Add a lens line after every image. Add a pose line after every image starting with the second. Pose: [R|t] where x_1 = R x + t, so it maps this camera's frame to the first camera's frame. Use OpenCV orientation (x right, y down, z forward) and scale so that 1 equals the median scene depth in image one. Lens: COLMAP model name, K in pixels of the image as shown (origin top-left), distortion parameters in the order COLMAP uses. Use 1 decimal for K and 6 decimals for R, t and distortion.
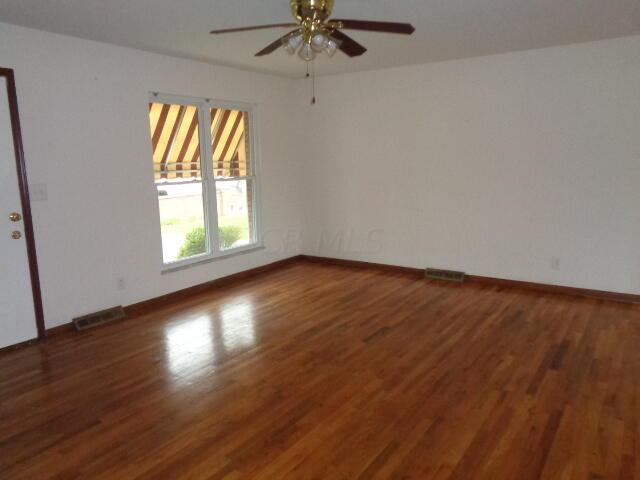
lens RADIAL K [[481.8, 0, 320.0], [0, 481.8, 240.0], [0, 0, 1]] dist [-0.067141, -0.002456]
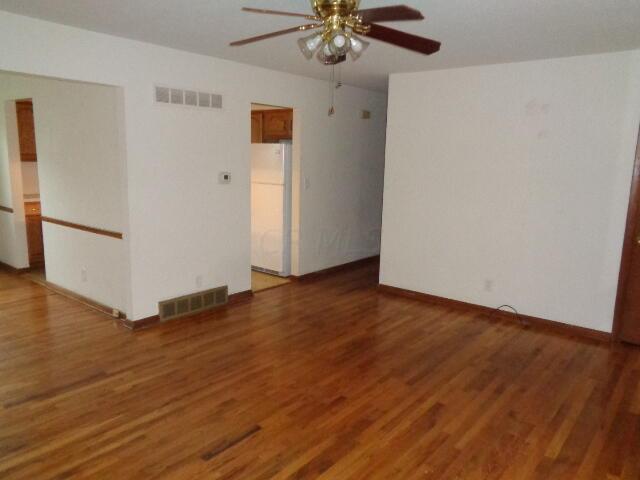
lens RADIAL K [[481.8, 0, 320.0], [0, 481.8, 240.0], [0, 0, 1]] dist [-0.067141, -0.002456]
pose [[-0.997128, -0.004264, 0.075620, -0.059675], [0.021084, 0.943322, 0.331209, -0.328764], [-0.072747, 0.331852, -0.940522, 1.763489]]
